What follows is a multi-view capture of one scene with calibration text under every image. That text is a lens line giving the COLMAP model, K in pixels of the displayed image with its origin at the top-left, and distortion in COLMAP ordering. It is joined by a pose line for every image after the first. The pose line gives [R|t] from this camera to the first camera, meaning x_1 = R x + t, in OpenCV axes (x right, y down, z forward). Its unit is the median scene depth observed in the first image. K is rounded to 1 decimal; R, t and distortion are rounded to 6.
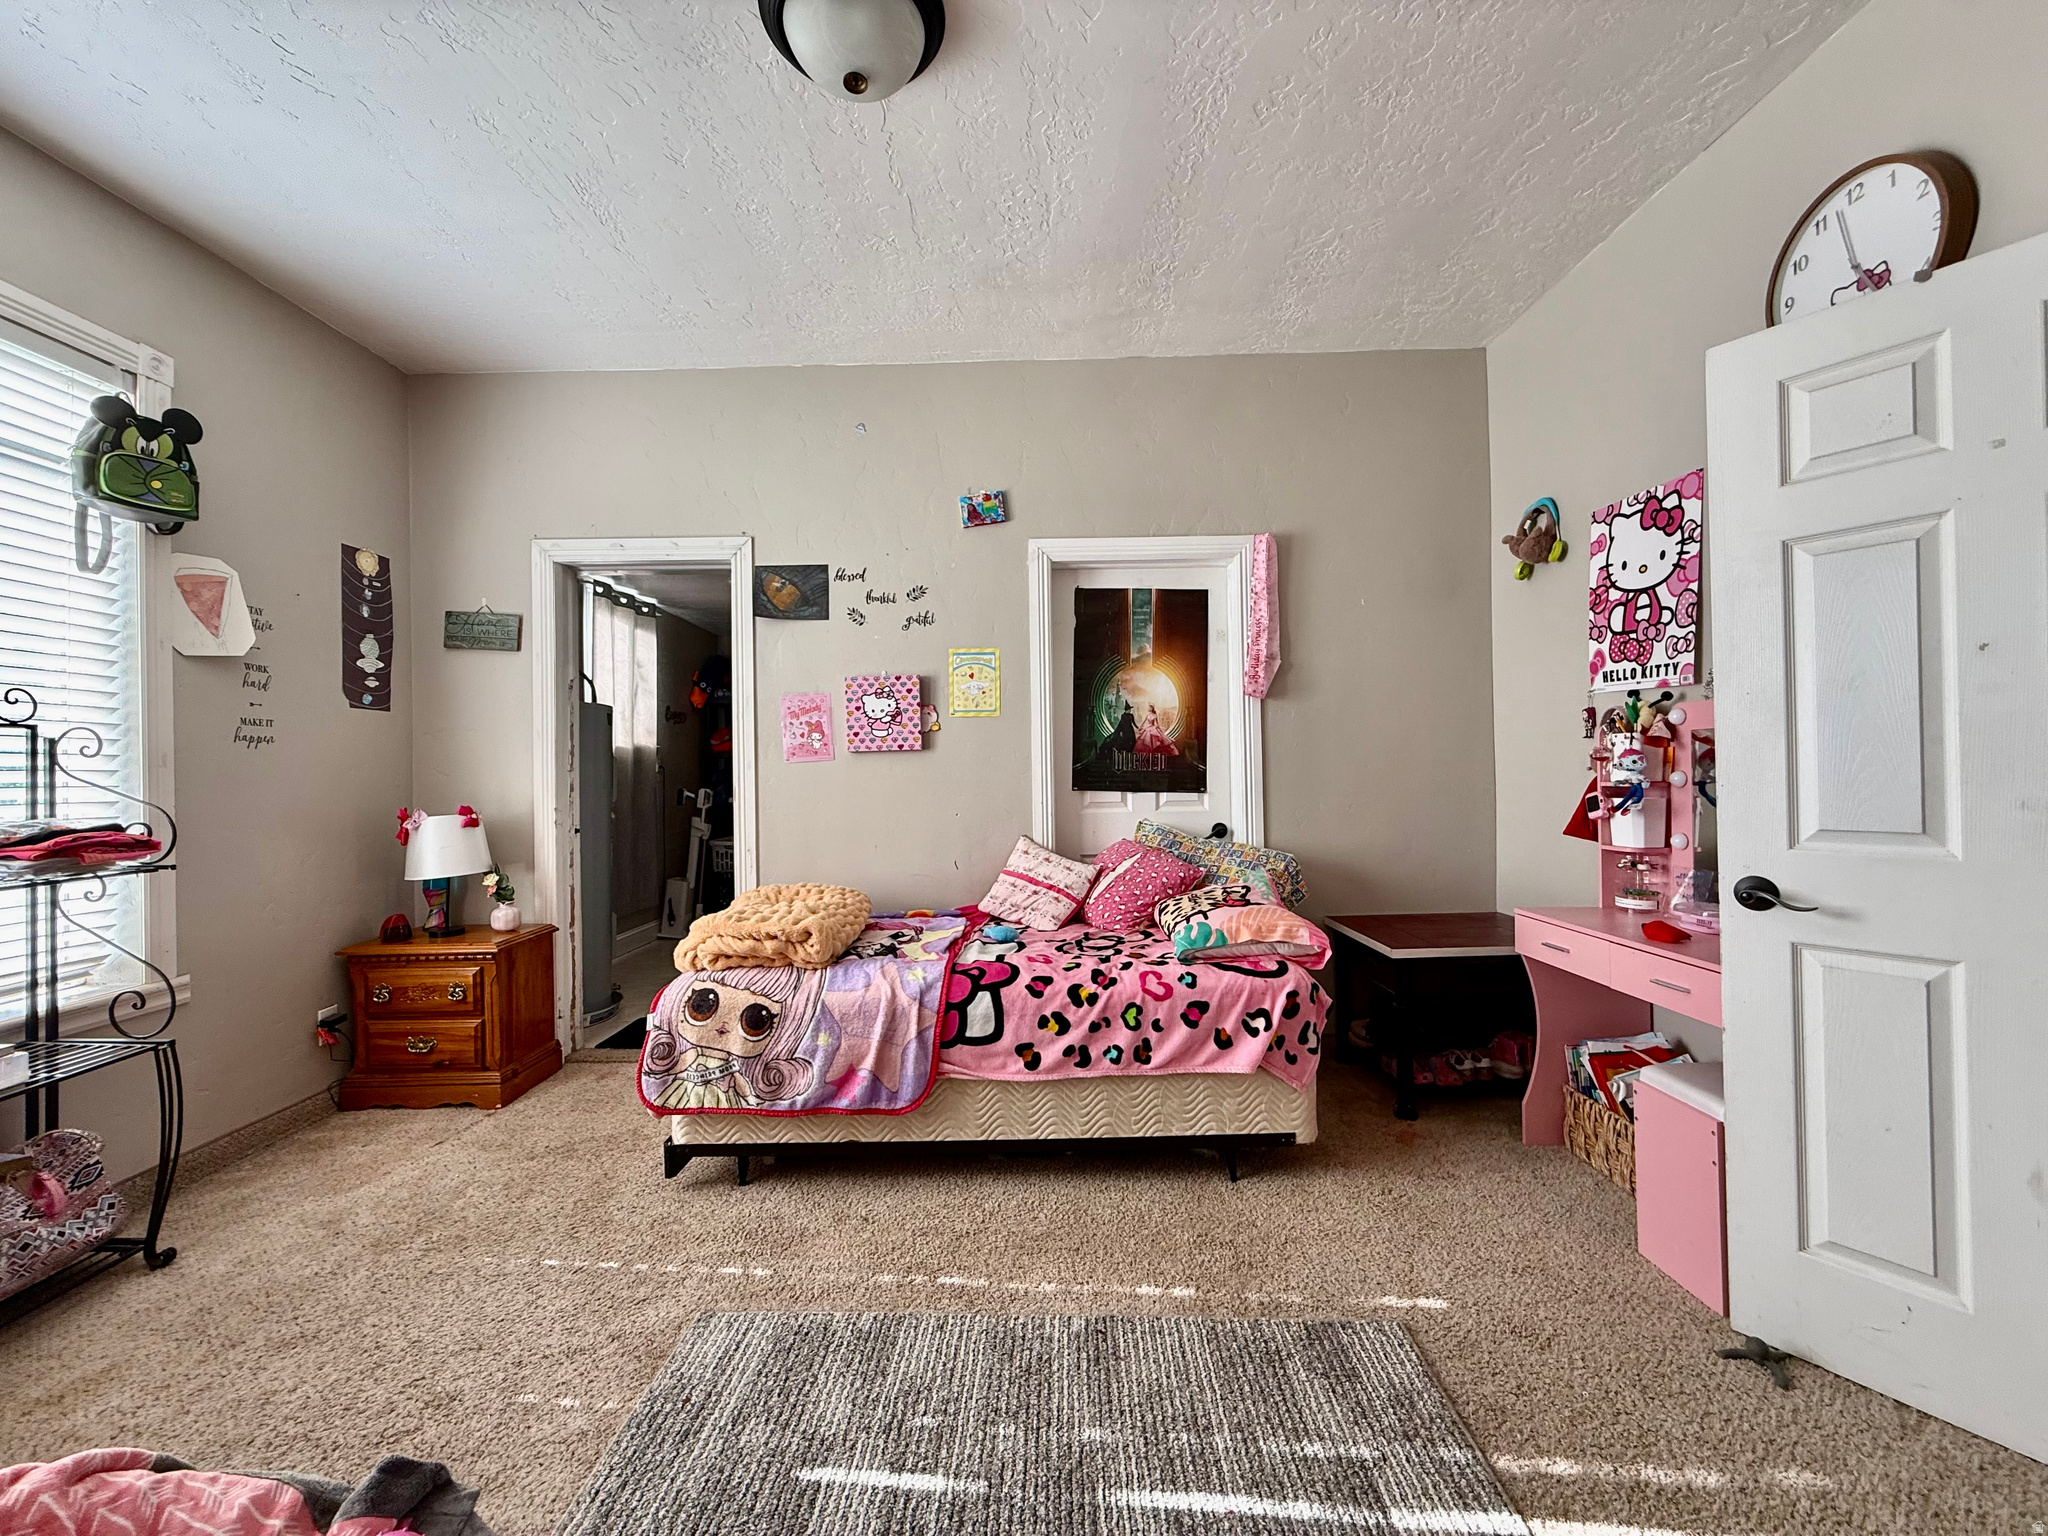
lens RADIAL K [[813.8, 0, 1024.0], [0, 813.8, 768.0], [0, 0, 1]] dist [0.053946, 0.000067]
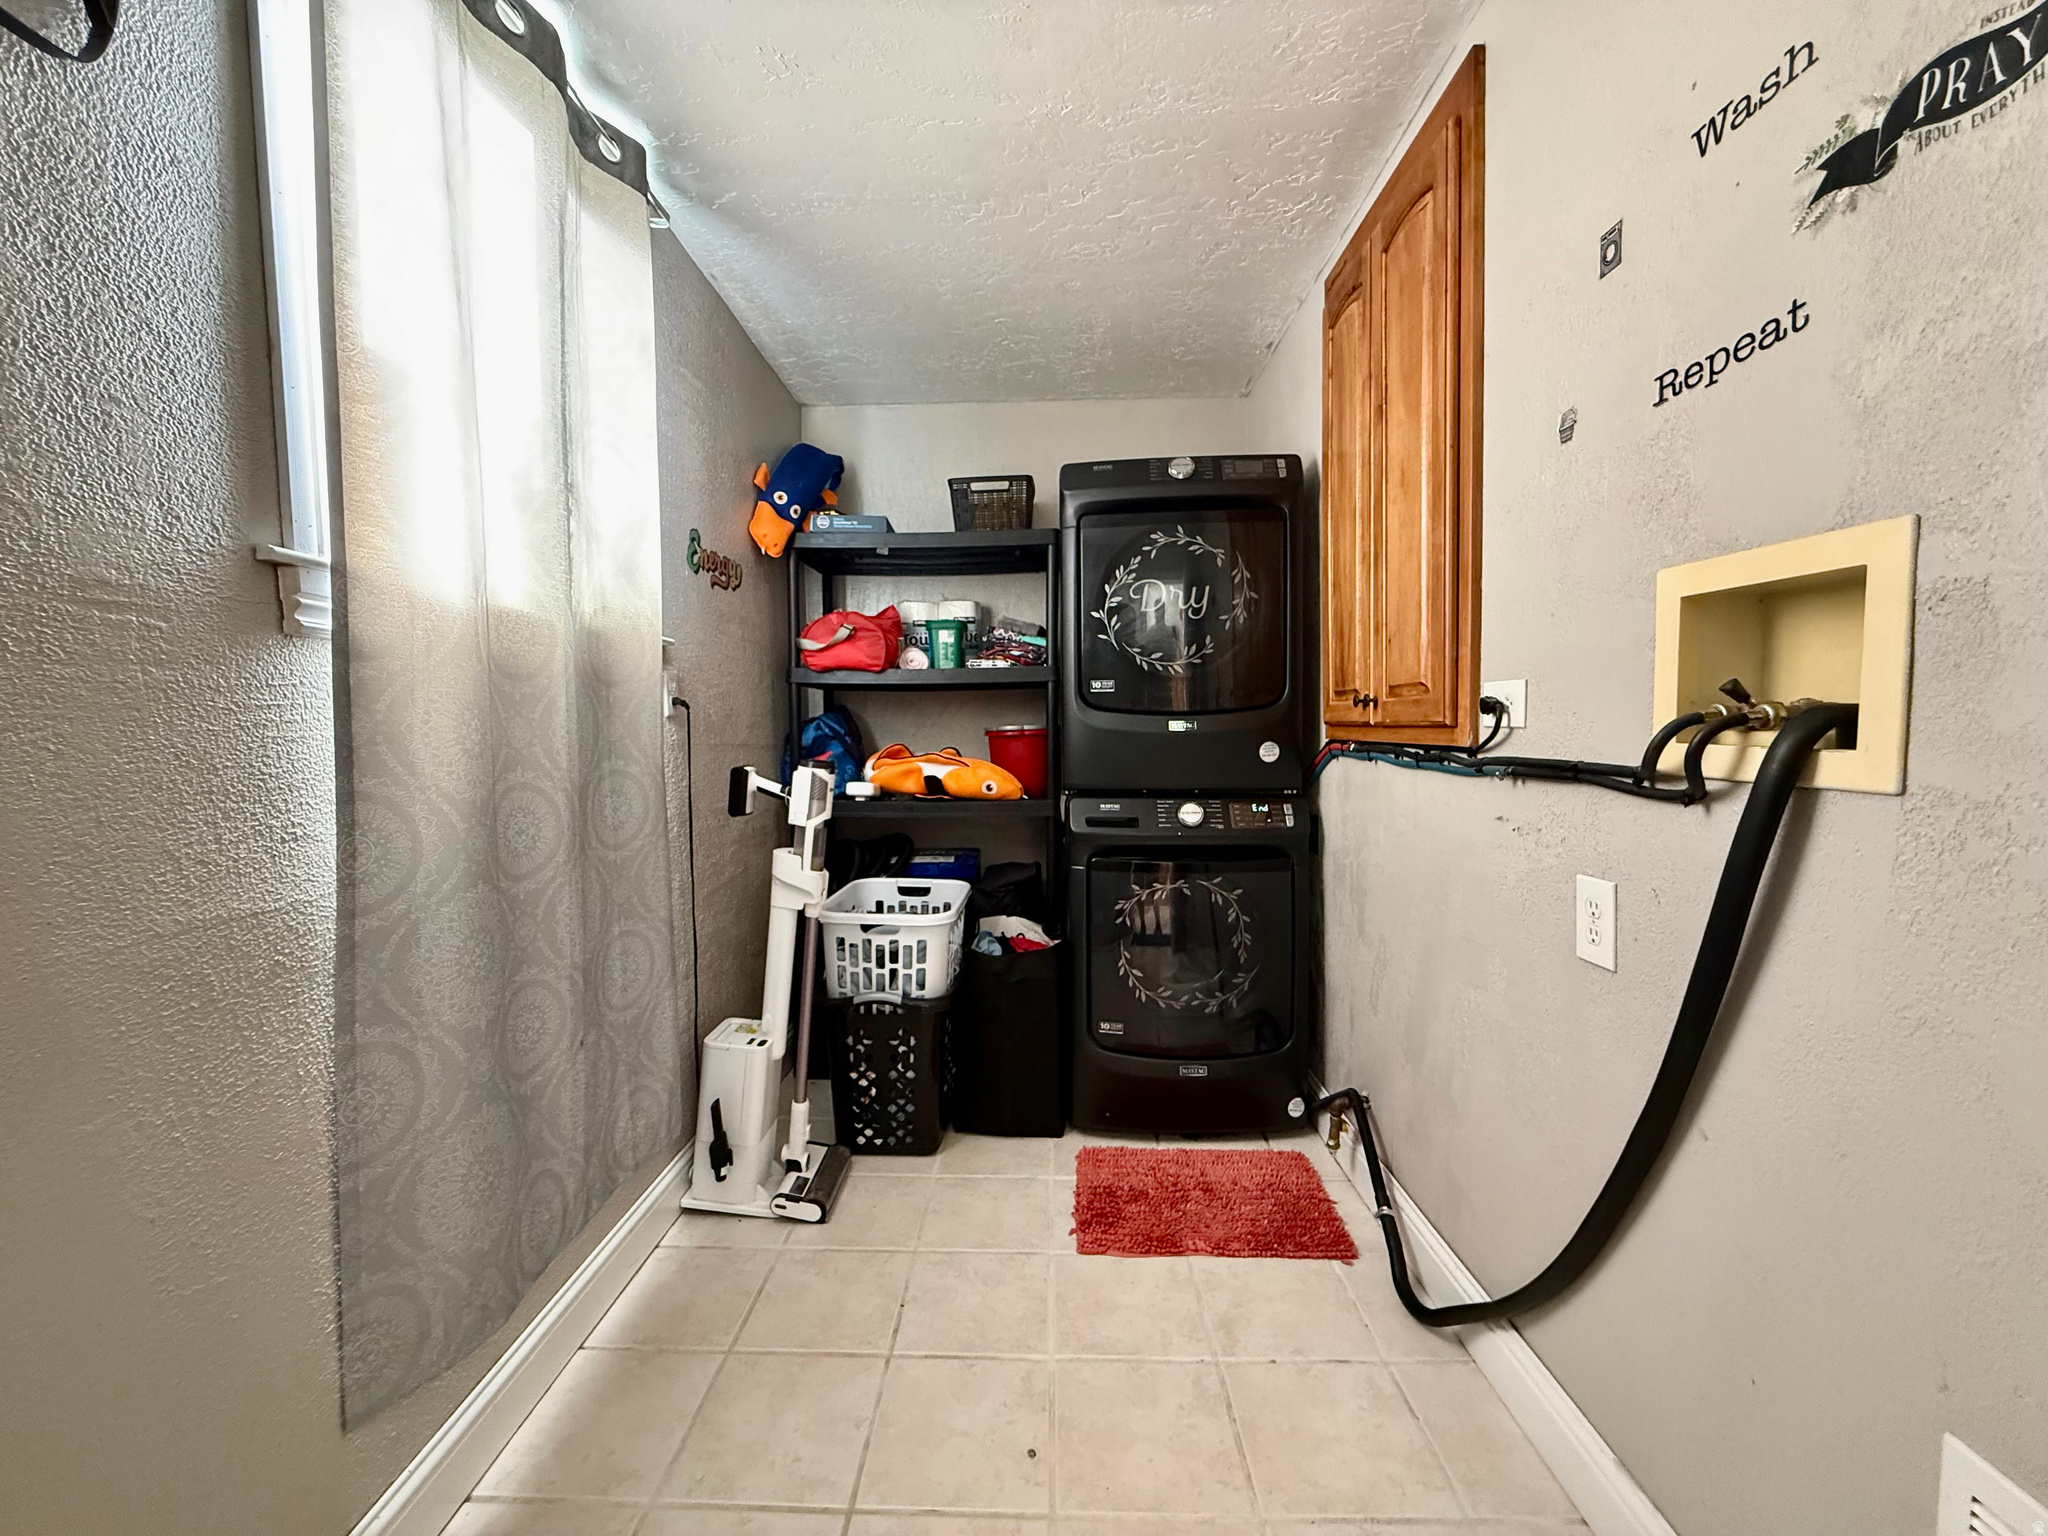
lens RADIAL K [[813.8, 0, 1024.0], [0, 813.8, 768.0], [0, 0, 1]] dist [0.053946, 0.000067]
pose [[0.999532, -0.001632, -0.030539, -0.291940], [0.003406, 0.998304, 0.058112, 0.006550], [0.030392, -0.058189, 0.997843, 0.670513]]
